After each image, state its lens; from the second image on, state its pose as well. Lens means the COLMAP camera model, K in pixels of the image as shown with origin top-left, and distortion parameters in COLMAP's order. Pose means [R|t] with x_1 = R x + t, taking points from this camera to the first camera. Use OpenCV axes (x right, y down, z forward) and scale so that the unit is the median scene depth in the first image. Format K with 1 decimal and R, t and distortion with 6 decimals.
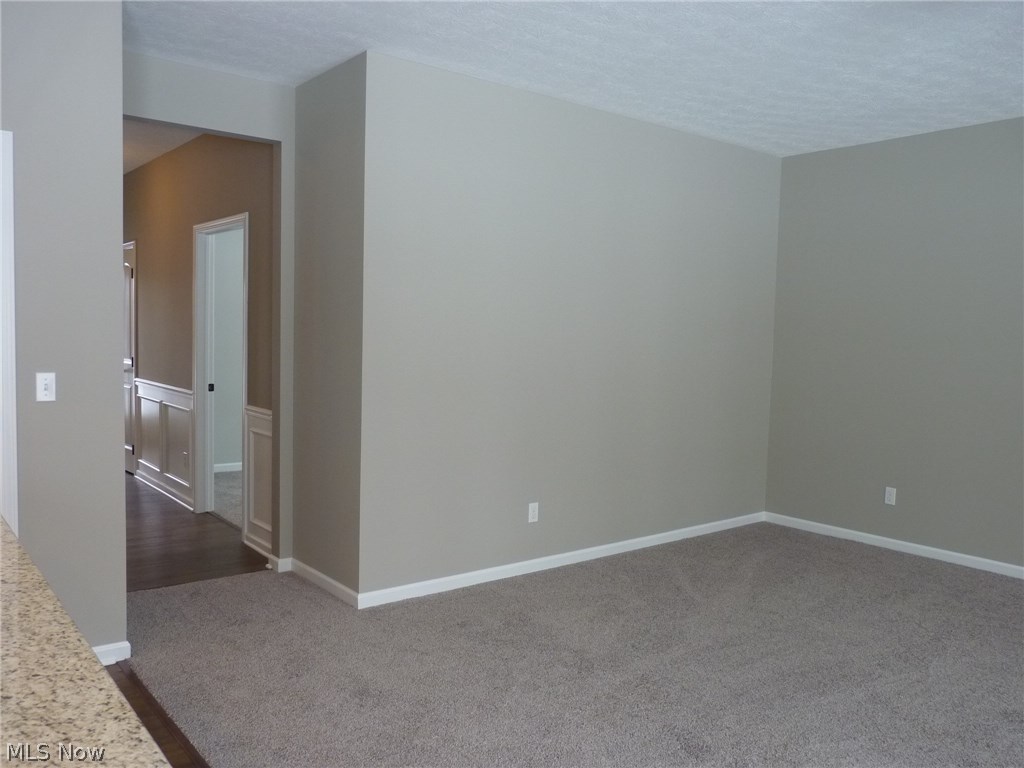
lens RADIAL K [[825.1, 0, 512.0], [0, 825.1, 384.0], [0, 0, 1]] dist [-0.014452, -0.000283]
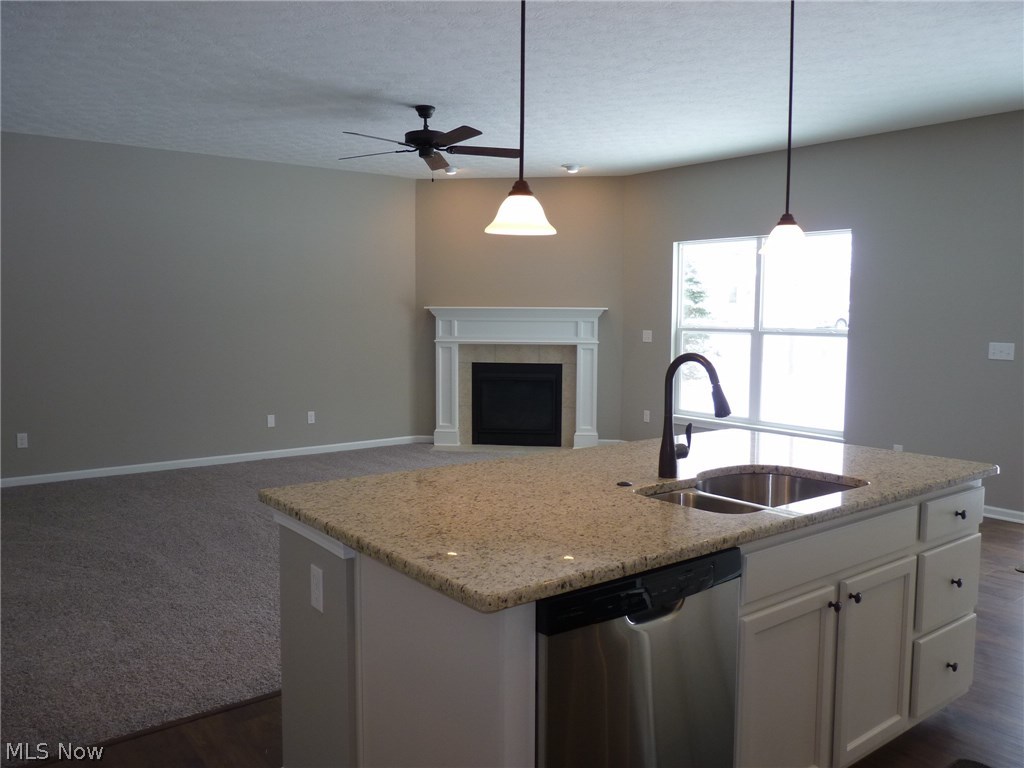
lens RADIAL K [[825.1, 0, 512.0], [0, 825.1, 384.0], [0, 0, 1]] dist [-0.014452, -0.000283]
pose [[0.016616, -0.116549, 0.993046, -0.748062], [0.057310, 0.991661, 0.115428, -0.043002], [-0.998218, 0.054993, 0.023157, 0.296178]]
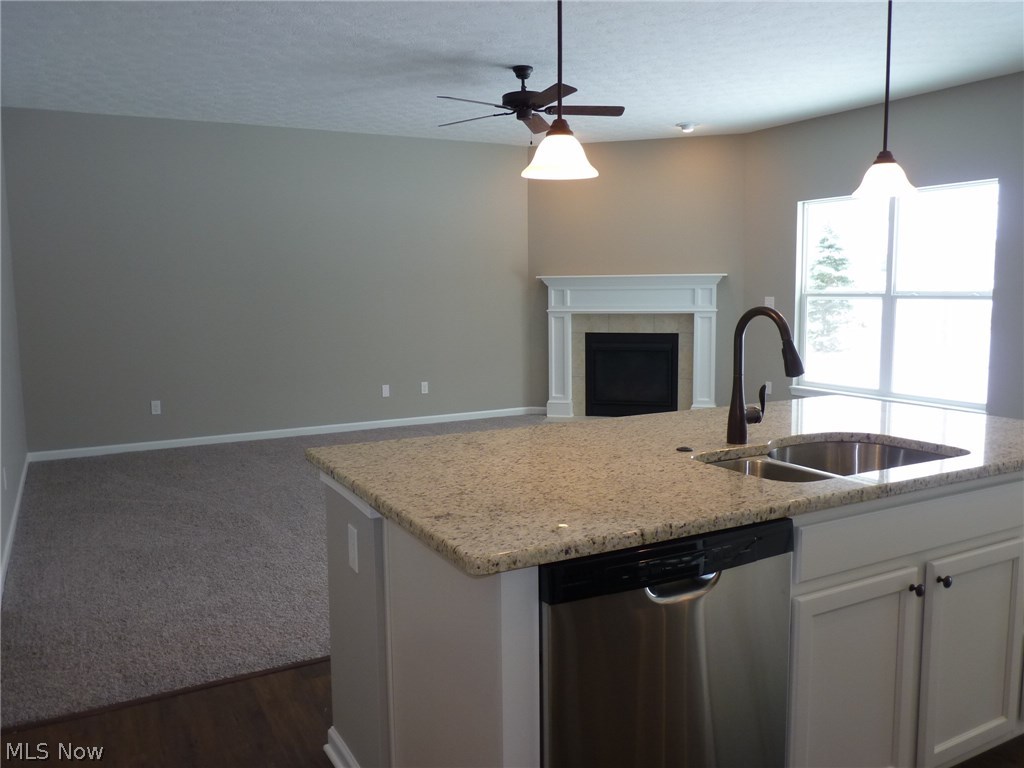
lens RADIAL K [[825.1, 0, 512.0], [0, 825.1, 384.0], [0, 0, 1]] dist [-0.014452, -0.000283]
pose [[0.181084, -0.145551, 0.972637, -0.719321], [0.077619, 0.988018, 0.133402, -0.026807], [-0.980400, 0.051339, 0.190212, 0.248996]]
